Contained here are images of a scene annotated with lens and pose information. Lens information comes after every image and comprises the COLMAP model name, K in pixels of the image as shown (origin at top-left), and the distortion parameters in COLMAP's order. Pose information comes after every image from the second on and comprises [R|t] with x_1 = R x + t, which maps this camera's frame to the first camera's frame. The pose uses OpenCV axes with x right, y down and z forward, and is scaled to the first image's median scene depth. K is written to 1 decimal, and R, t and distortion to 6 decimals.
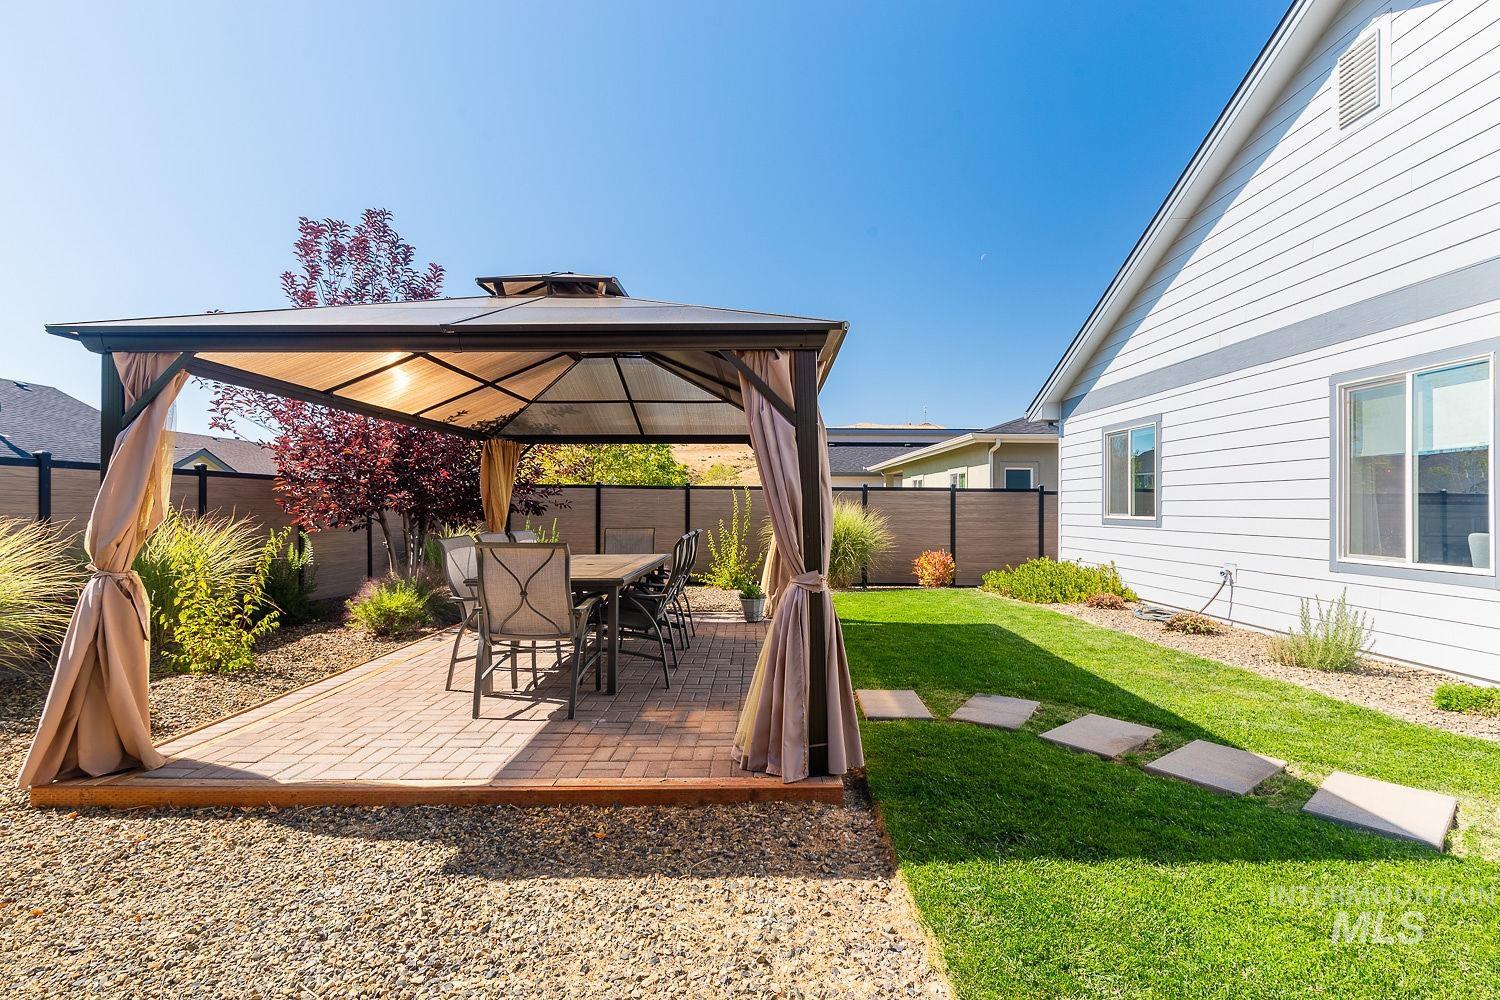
lens RADIAL K [[676.4, 0, 759.7], [0, 676.4, 497.6], [0, 0, 1]] dist [0.004990, -0.000179]
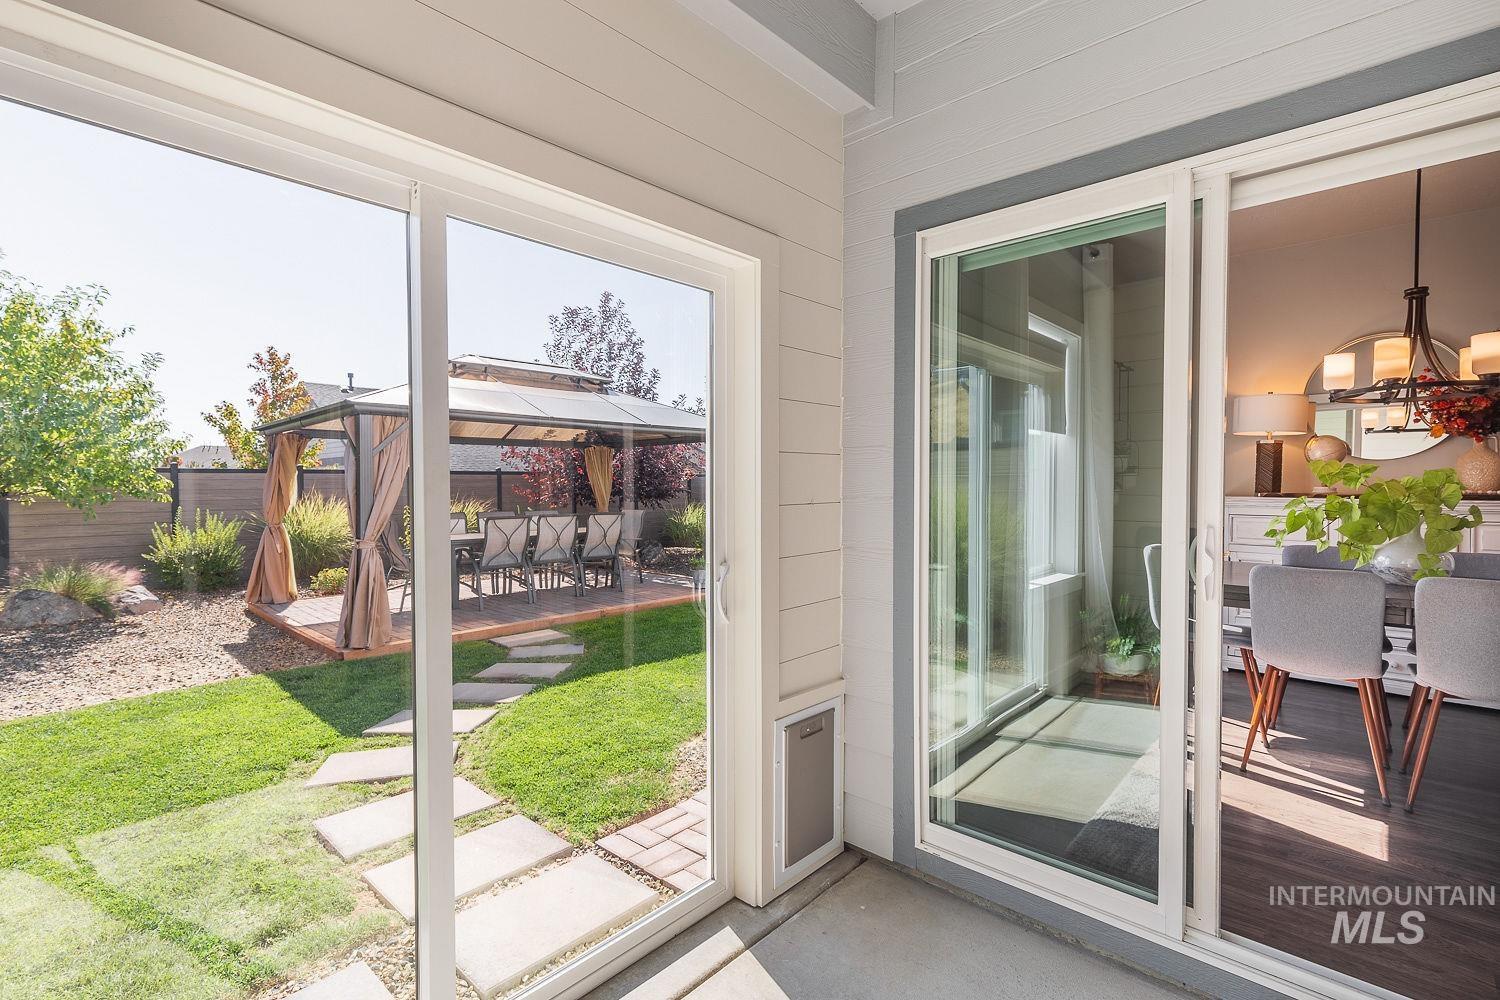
lens RADIAL K [[686.1, 0, 755.6], [0, 686.1, 498.4], [0, 0, 1]] dist [0.001582, -0.000632]
pose [[0.728766, 0.008969, -0.684704, 1.713861], [0.013636, 0.999526, 0.027606, -0.024196], [0.684627, -0.029455, 0.728298, 0.320269]]
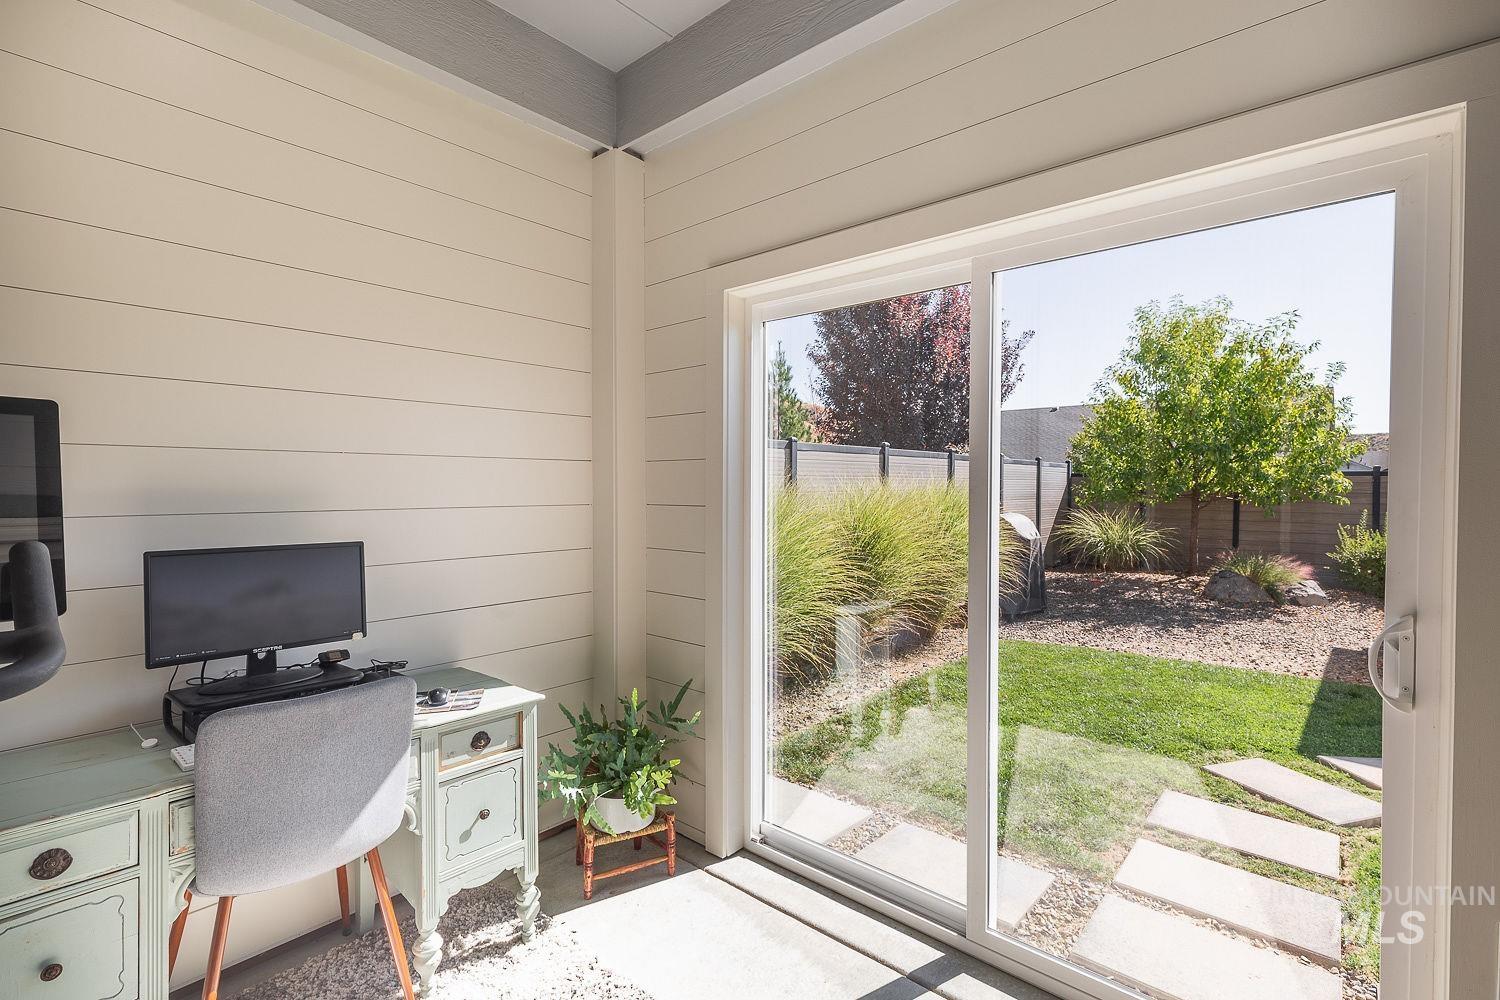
lens RADIAL K [[676.4, 0, 759.7], [0, 676.4, 497.6], [0, 0, 1]] dist [0.004990, -0.000179]
pose [[-0.672481, 0.007079, -0.740080, 1.793052], [0.004396, 0.999975, 0.005571, -0.020920], [0.740101, 0.000493, -0.672495, 0.696006]]
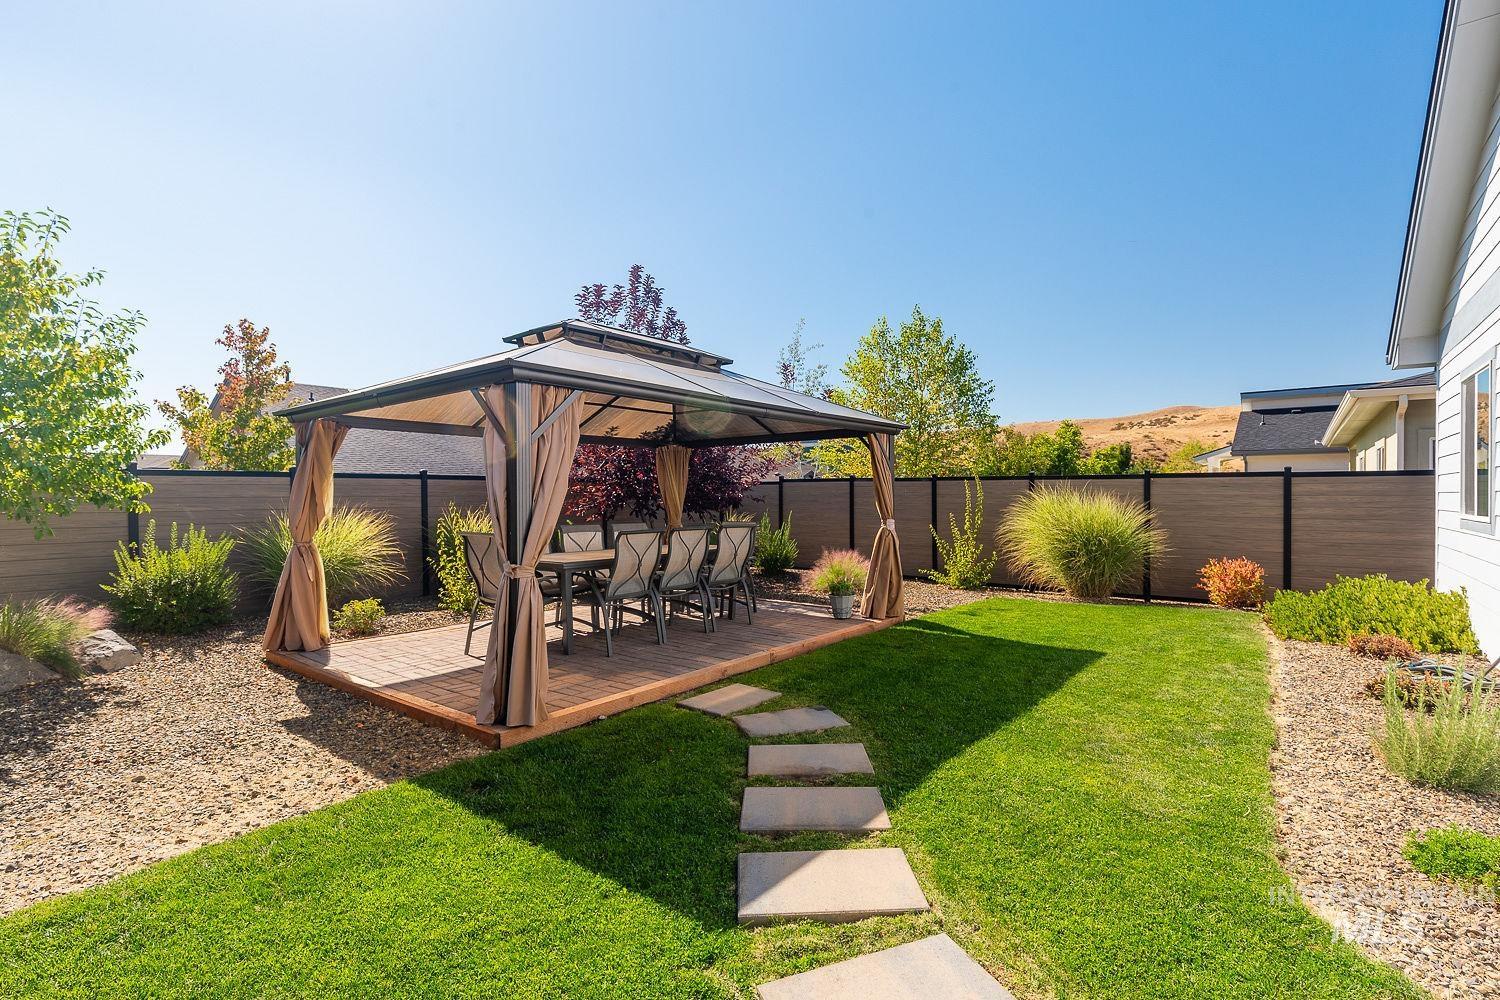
lens RADIAL K [[711.3, 0, 750.4], [0, 711.3, 494.1], [0, 0, 1]] dist [0.002034, 0.000345]
pose [[0.786039, -0.007437, -0.618132, 1.001988], [0.014399, 0.999877, 0.006280, -0.012374], [0.618009, -0.013837, 0.786049, 0.203664]]
